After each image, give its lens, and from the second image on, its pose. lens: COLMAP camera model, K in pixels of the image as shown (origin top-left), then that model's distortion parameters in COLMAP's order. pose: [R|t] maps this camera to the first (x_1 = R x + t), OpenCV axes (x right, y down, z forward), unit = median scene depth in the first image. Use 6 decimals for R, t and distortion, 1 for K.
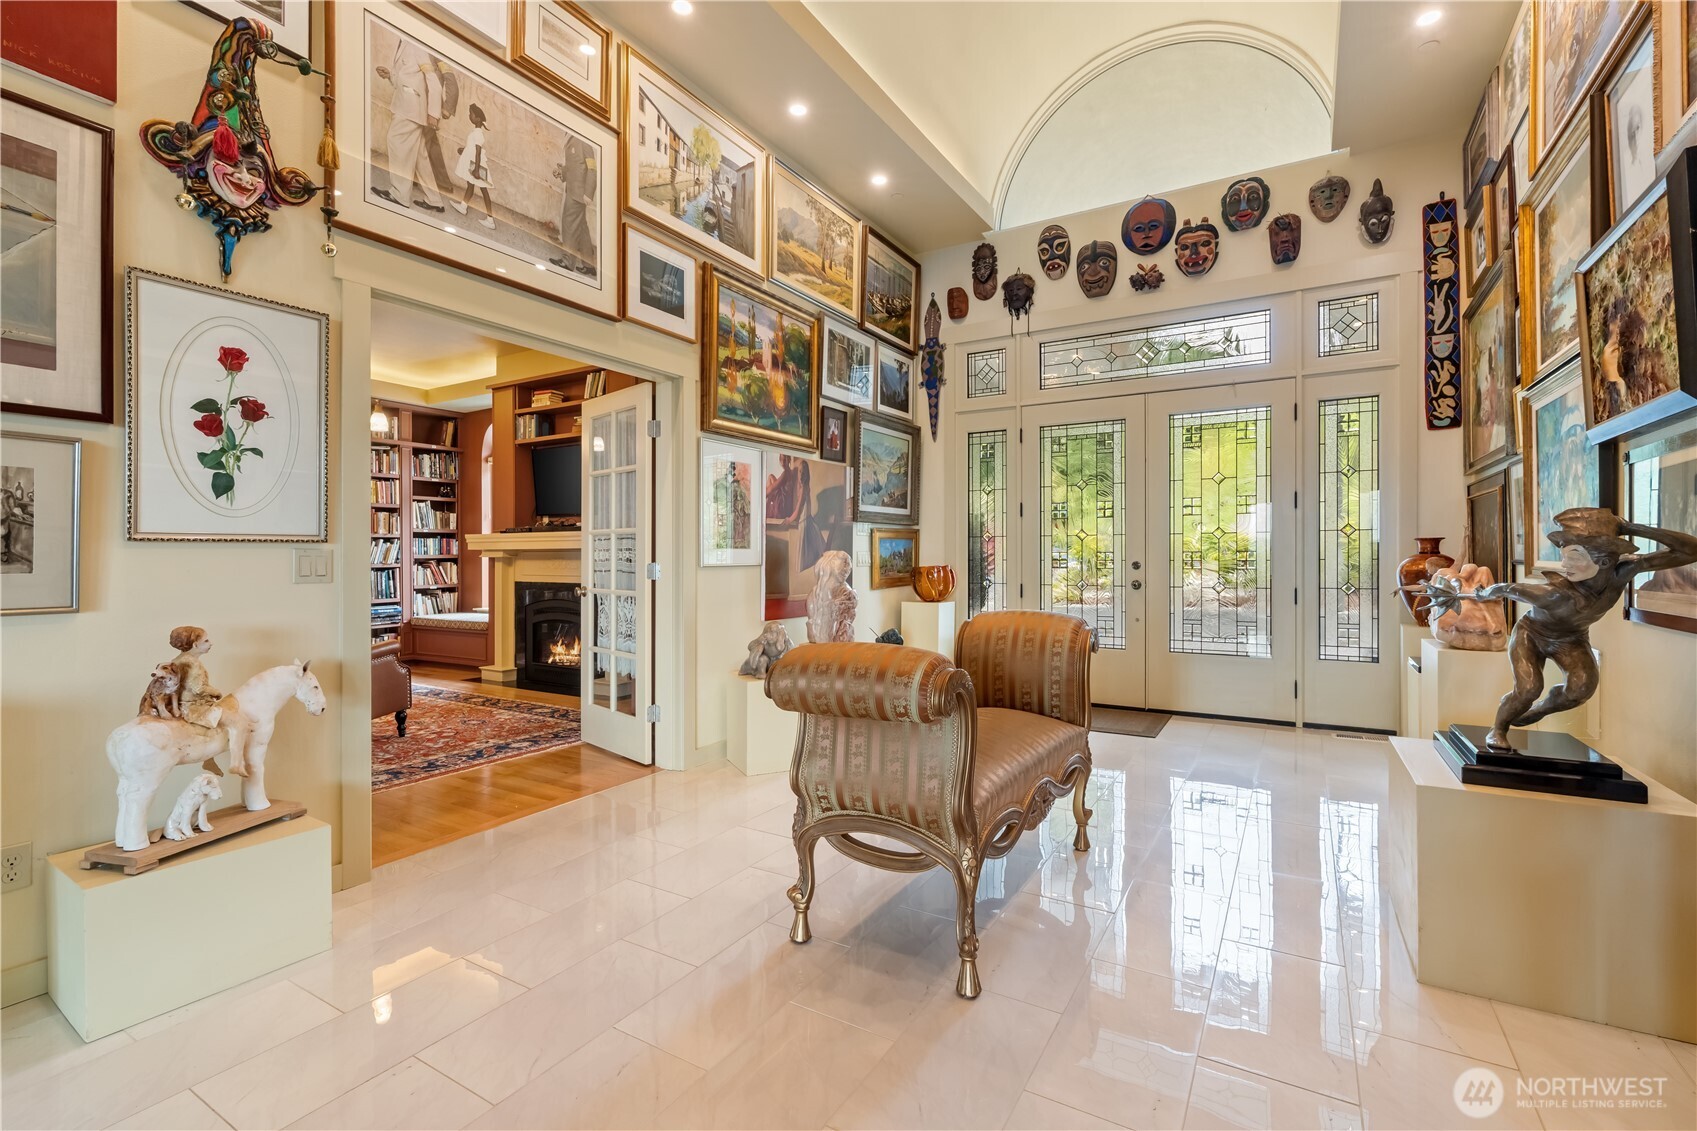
lens RADIAL K [[769.9, 0, 848.0], [0, 769.9, 559.8], [0, 0, 1]] dist [0.001846, 0.002008]
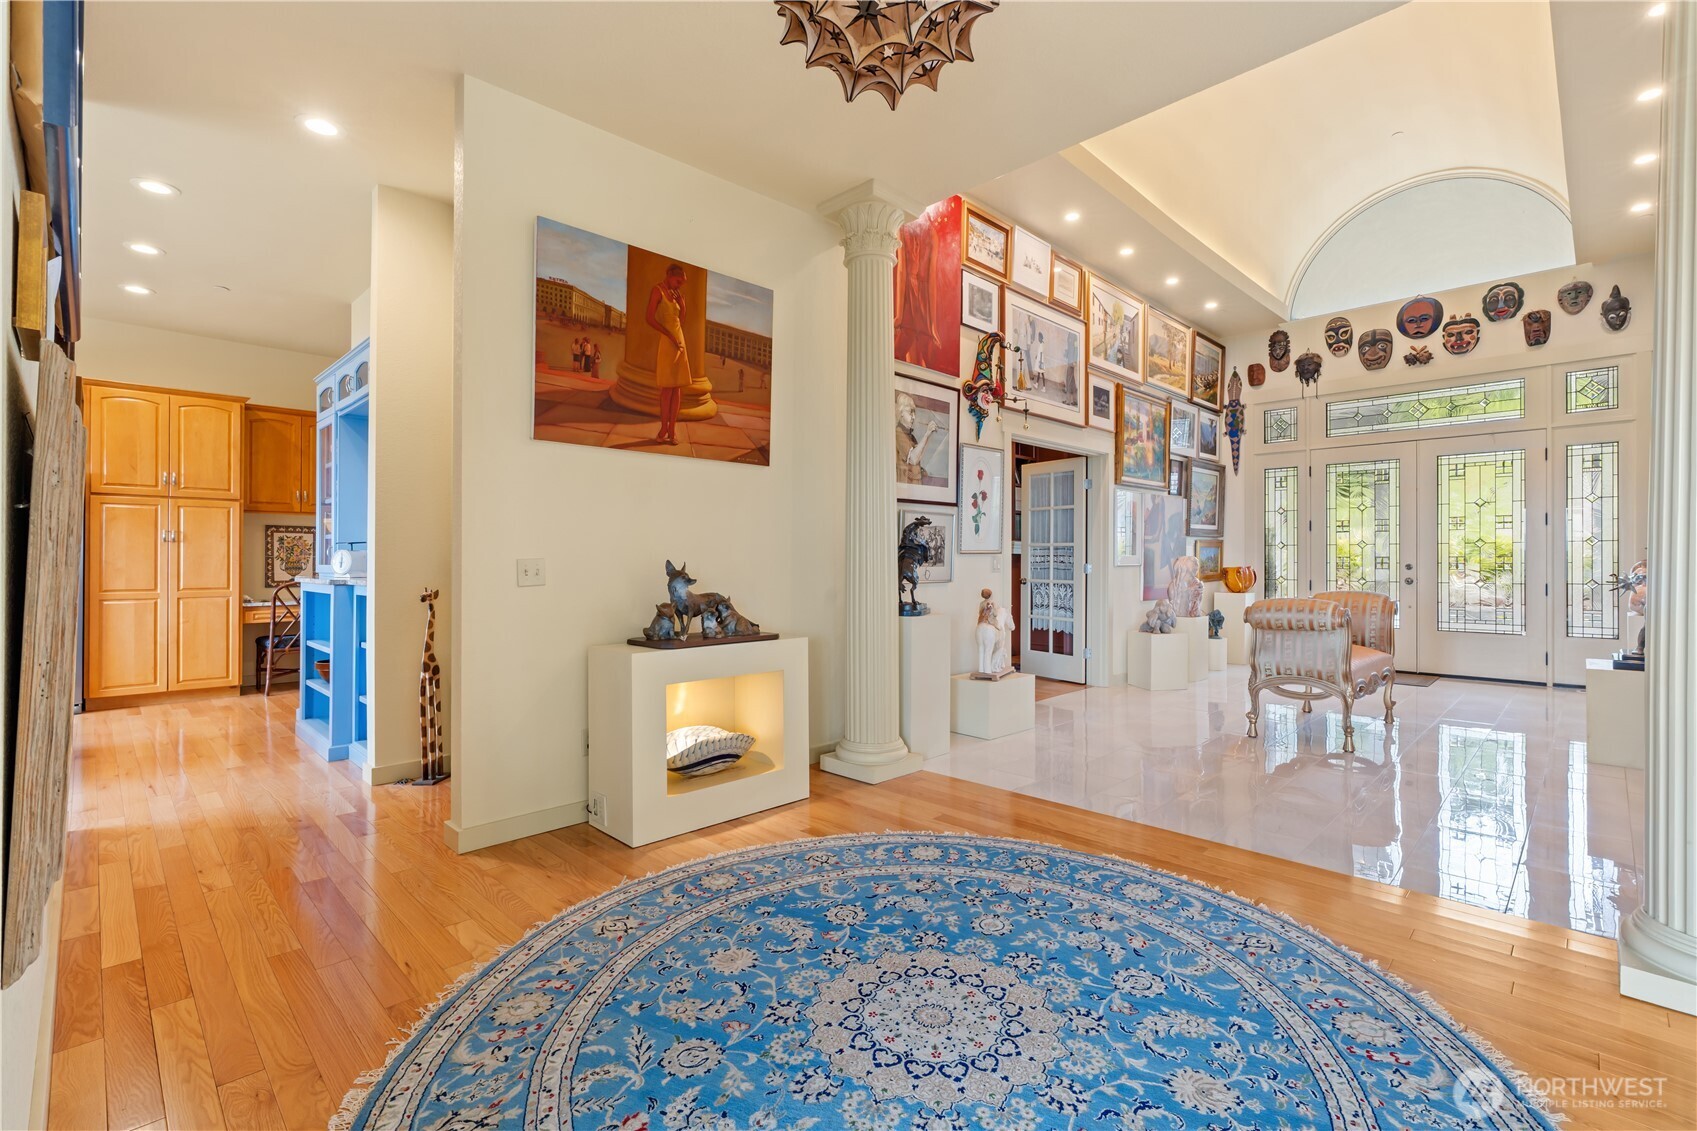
lens RADIAL K [[769.9, 0, 846.7], [0, 769.9, 561.0], [0, 0, 1]] dist [0.001846, 0.002008]
pose [[0.971003, 0.001453, -0.239062, -0.291306], [-0.001986, 0.999996, -0.001991, 0.002029], [0.239058, 0.002408, 0.971002, -0.617247]]
